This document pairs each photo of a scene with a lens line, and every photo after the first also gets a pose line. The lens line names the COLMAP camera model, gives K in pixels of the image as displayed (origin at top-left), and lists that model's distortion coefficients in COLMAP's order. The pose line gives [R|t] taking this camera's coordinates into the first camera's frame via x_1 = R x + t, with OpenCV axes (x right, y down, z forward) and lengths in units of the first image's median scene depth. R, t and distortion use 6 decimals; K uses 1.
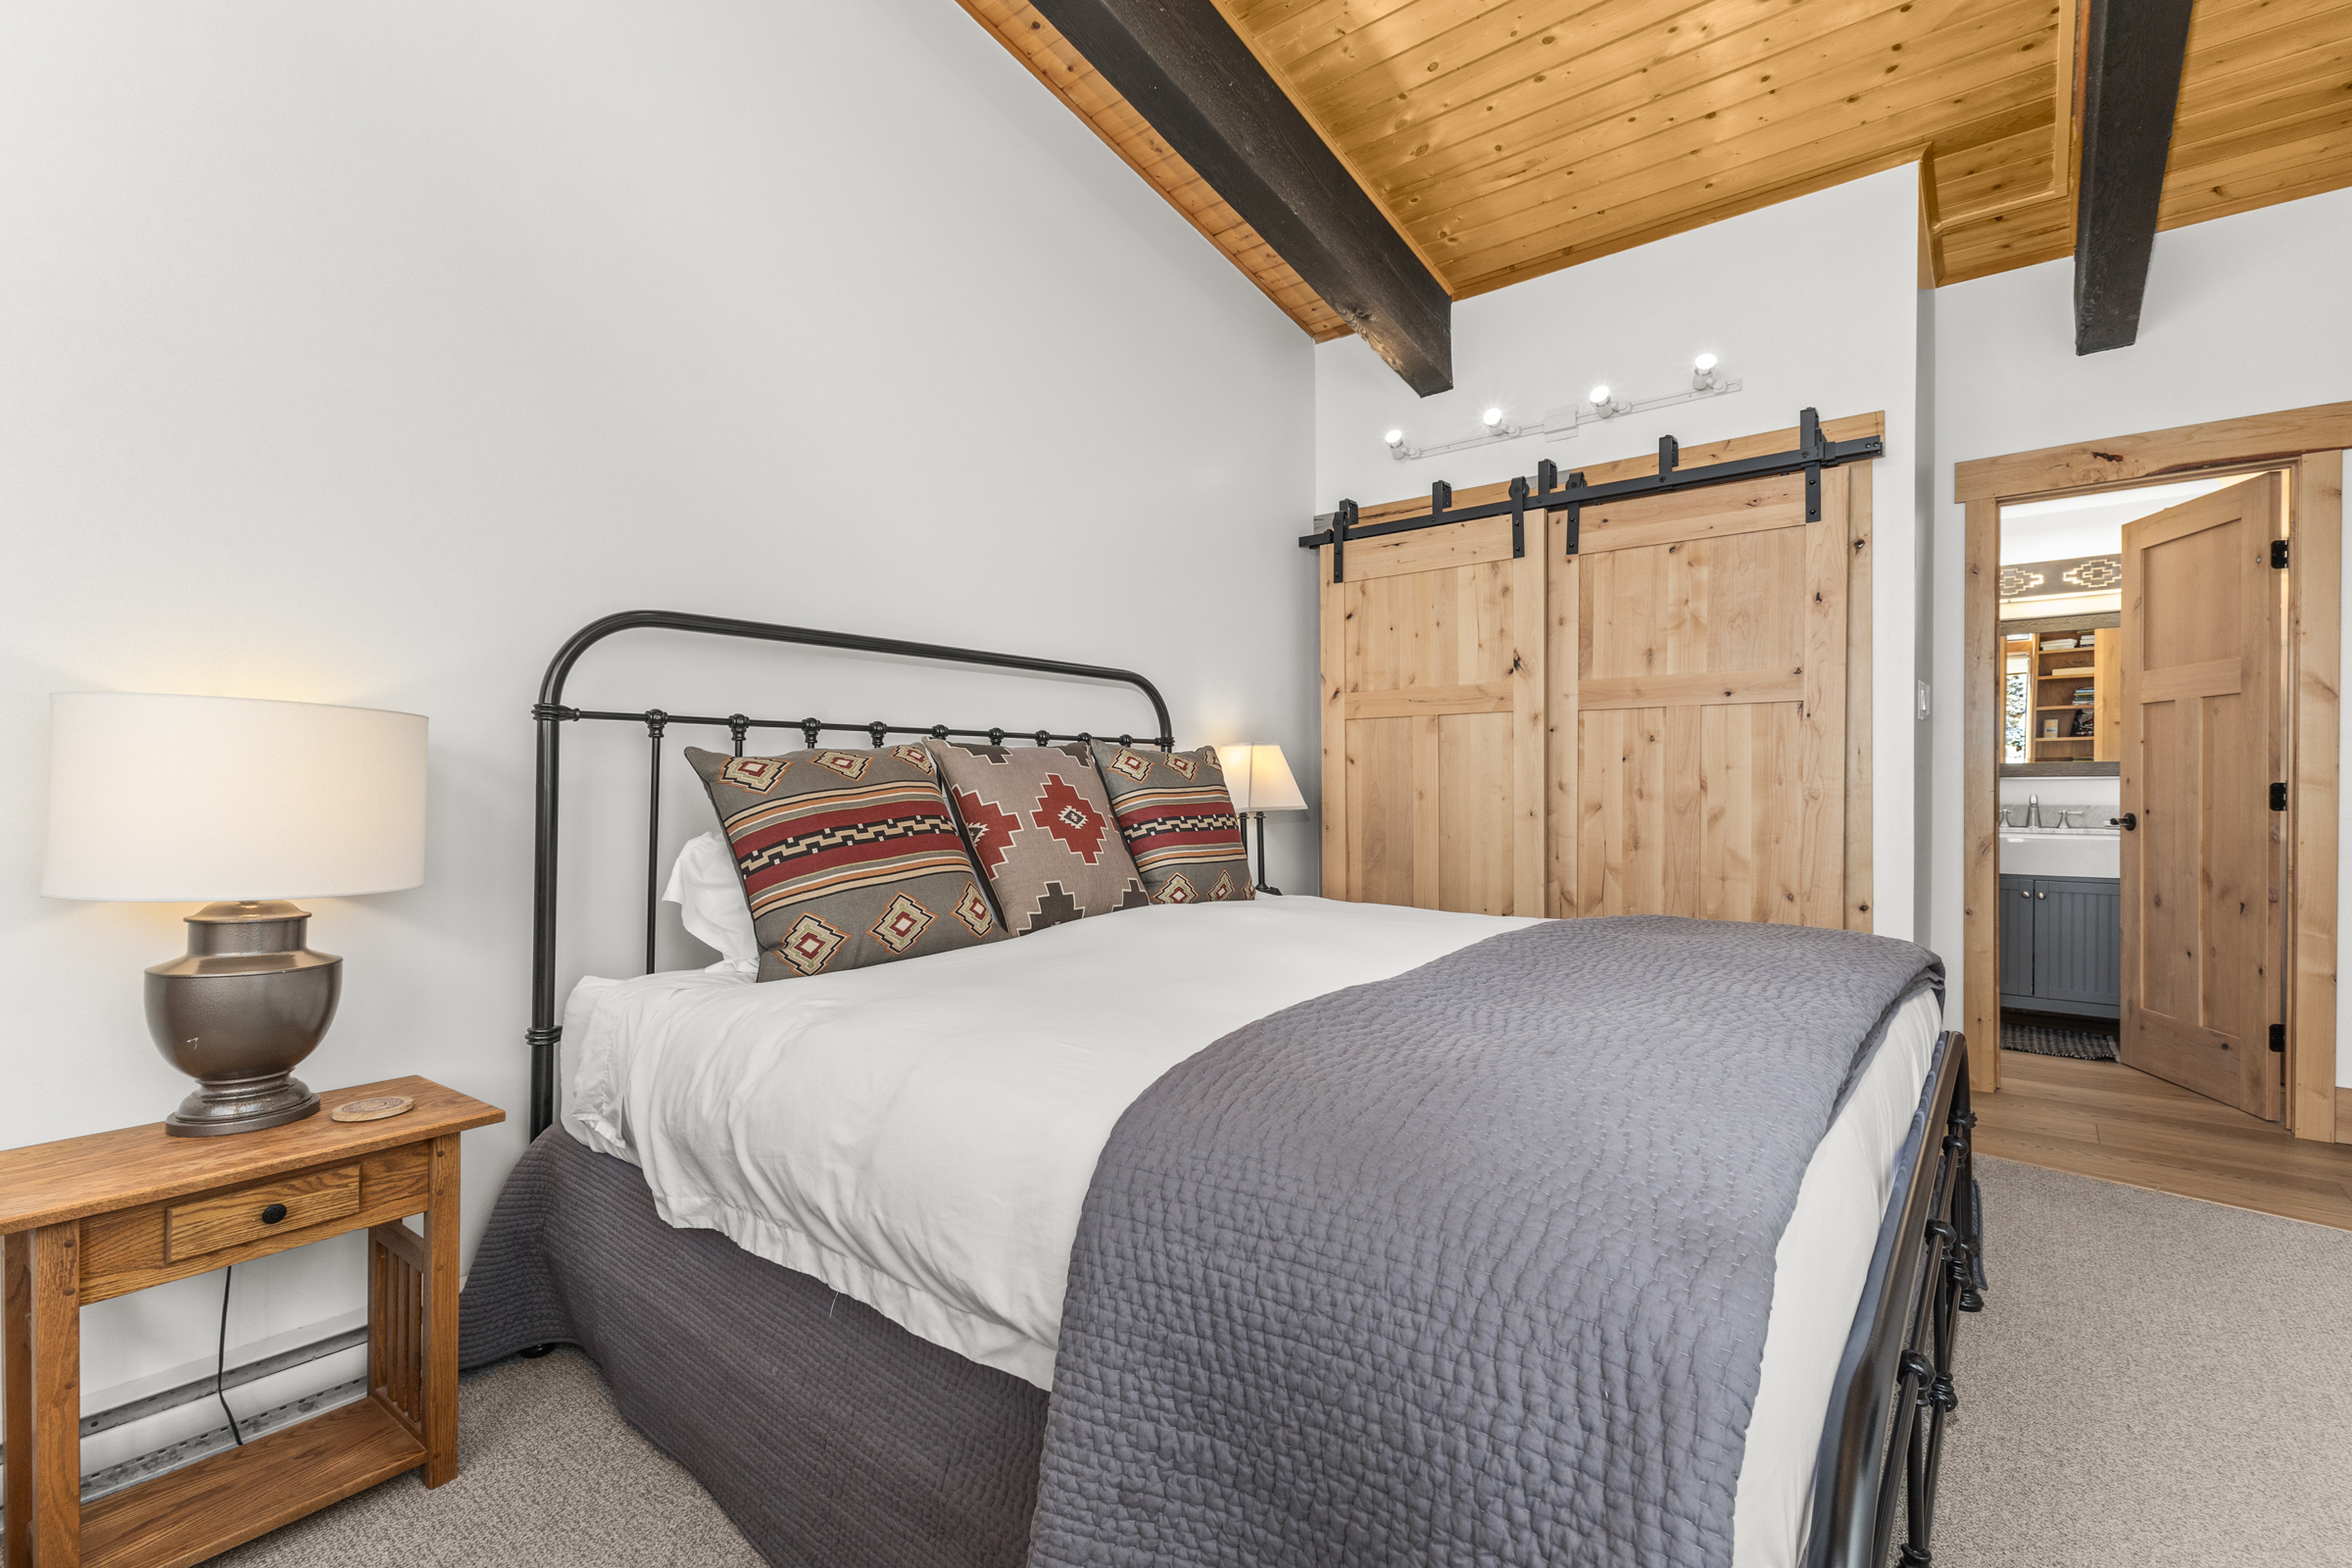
lens RADIAL K [[1041.3, 0, 1179.7], [0, 1041.3, 779.4], [0, 0, 1]] dist [0.010873, -0.000440]
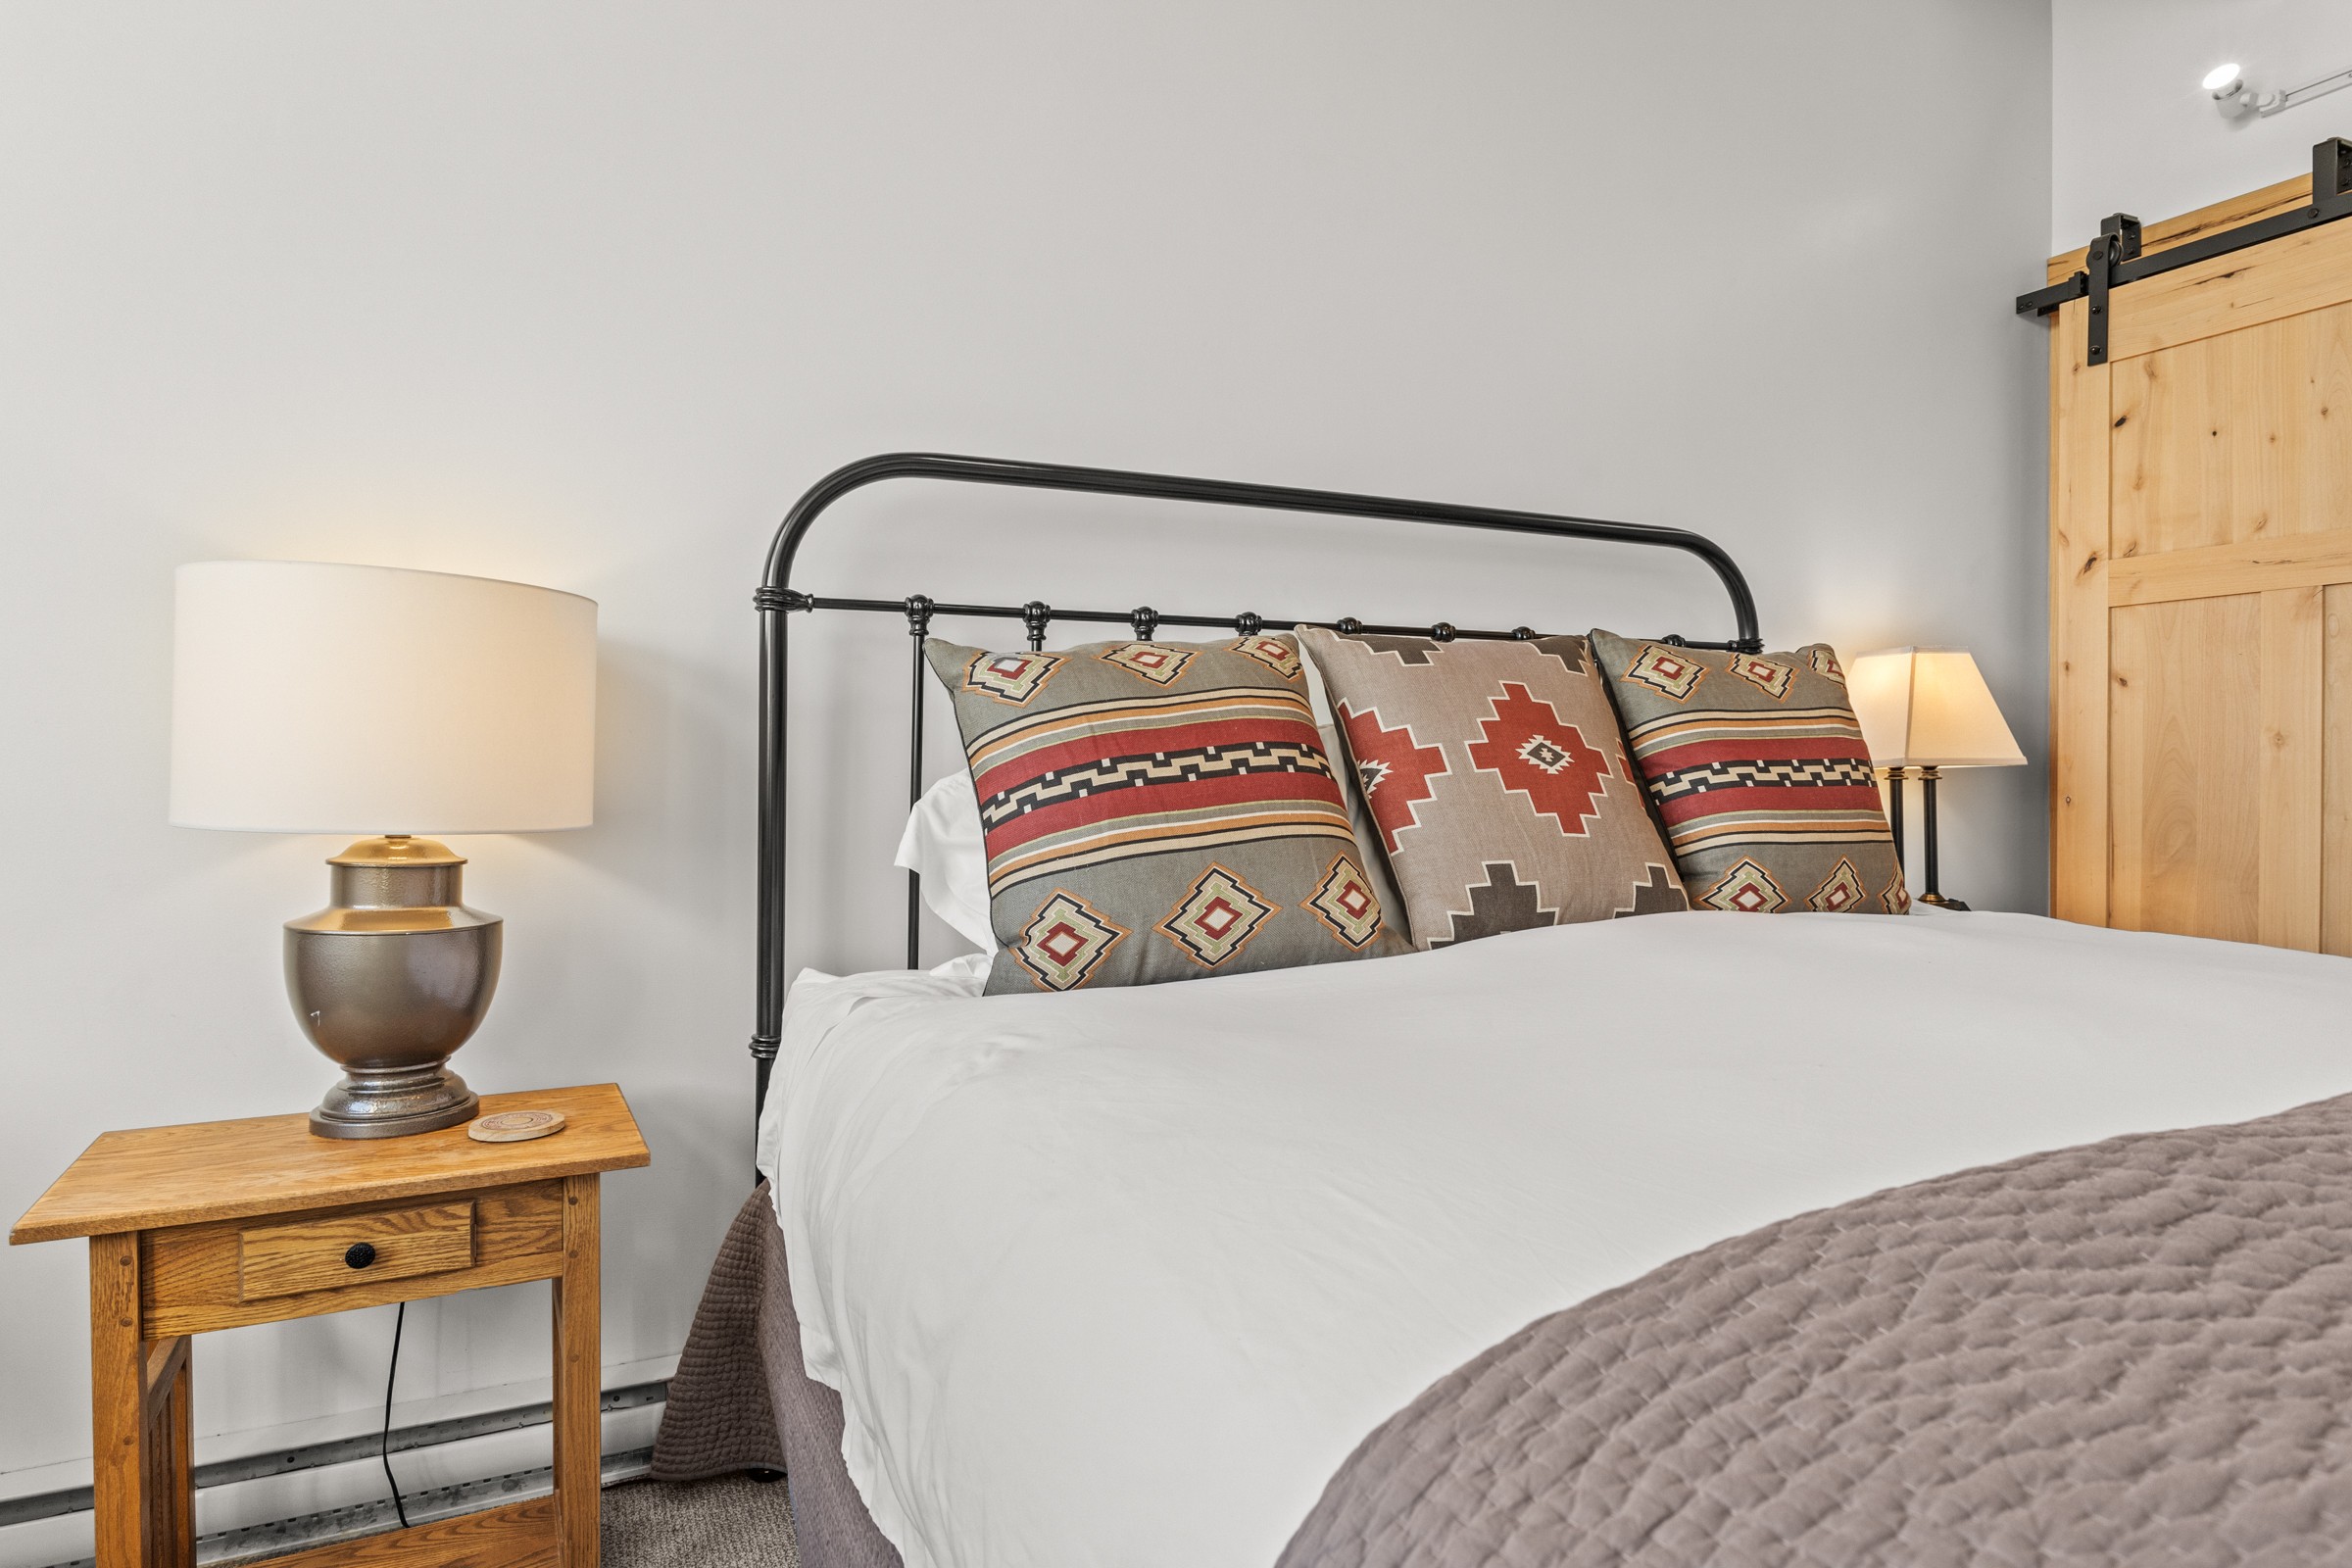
lens RADIAL K [[1321.0, 0, 1176.0], [0, 1321.0, 784.0], [0, 0, 1]] dist [-0.001186, 0.000687]
pose [[0.897896, 0.006023, -0.440167, 0.026218], [0.003838, 0.999761, 0.021509, 0.025061], [0.440191, -0.021002, 0.897658, 0.170738]]
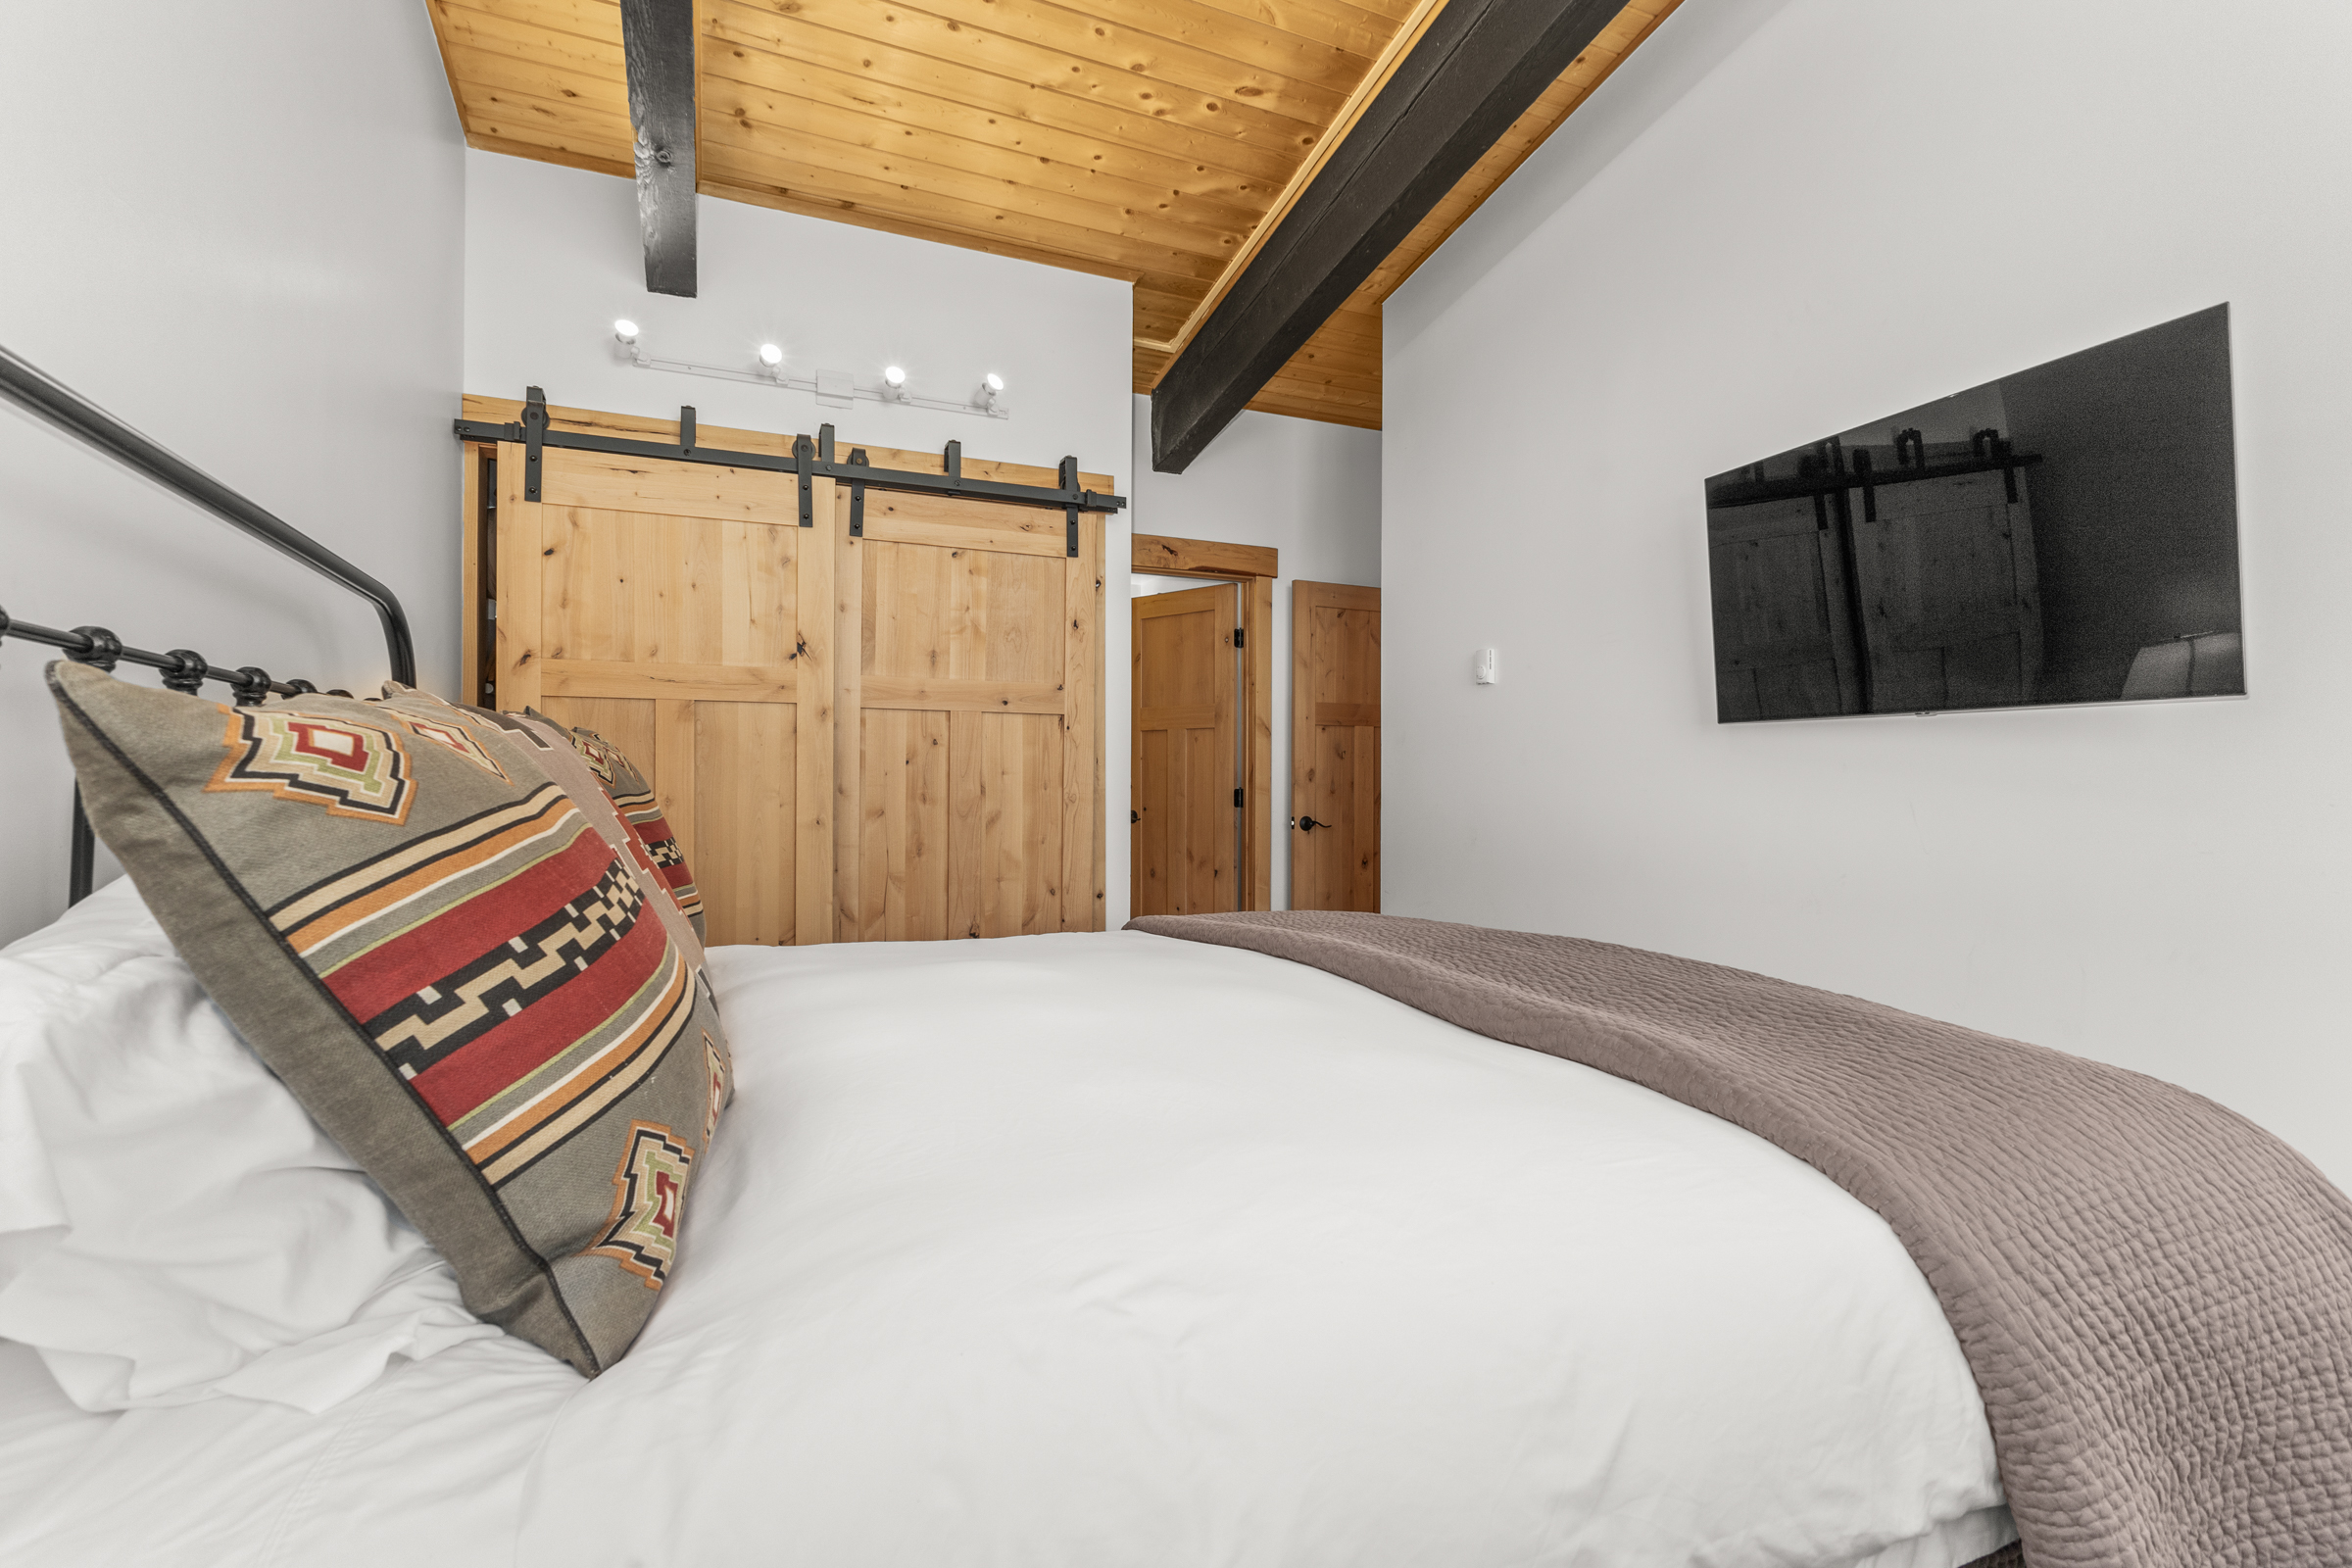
lens RADIAL K [[1055.8, 0, 1190.7], [0, 1055.8, 762.6], [0, 0, 1]] dist [-0.003257, -0.000035]
pose [[0.477028, 0.023429, 0.878576, -0.319745], [-0.008109, 0.999719, -0.022256, 0.000247], [-0.878851, 0.003493, 0.477084, 0.333056]]
